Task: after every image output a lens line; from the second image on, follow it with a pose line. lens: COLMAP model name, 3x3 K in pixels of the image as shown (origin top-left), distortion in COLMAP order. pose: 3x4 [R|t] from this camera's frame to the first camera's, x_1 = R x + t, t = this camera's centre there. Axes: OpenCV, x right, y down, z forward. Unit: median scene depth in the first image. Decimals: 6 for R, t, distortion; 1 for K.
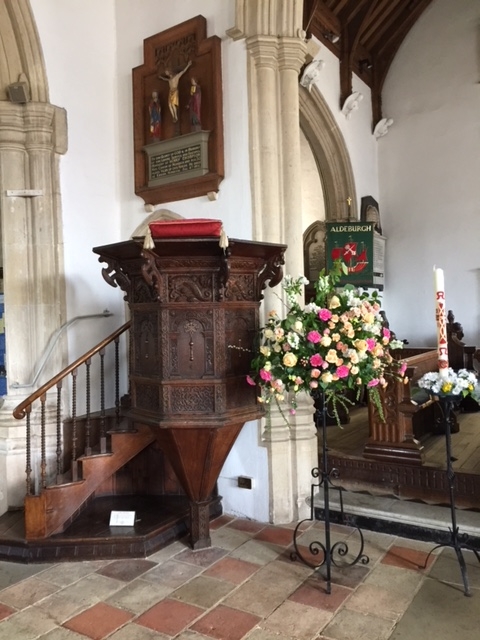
lens RADIAL K [[531.4, 0, 240.0], [0, 531.4, 320.0], [0, 0, 1]] dist [0.037626, -0.001105]
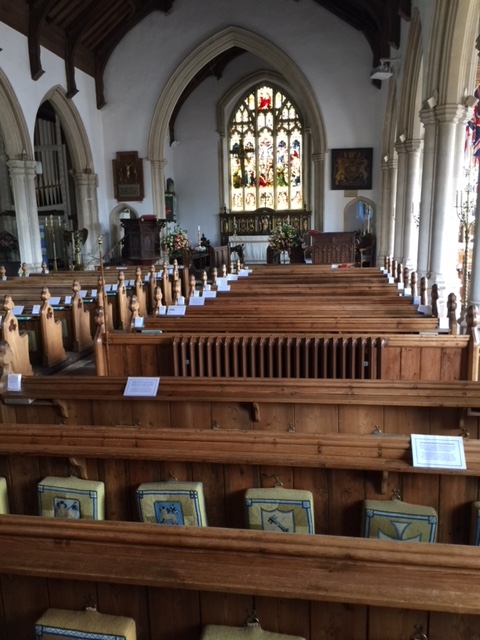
lens RADIAL K [[531.4, 0, 240.0], [0, 531.4, 320.0], [0, 0, 1]] dist [0.037626, -0.001105]
pose [[0.911347, -0.057982, 0.407535, -0.974474], [-0.006818, 0.987768, 0.155781, -0.003312], [-0.411582, -0.144749, 0.899804, -2.710182]]
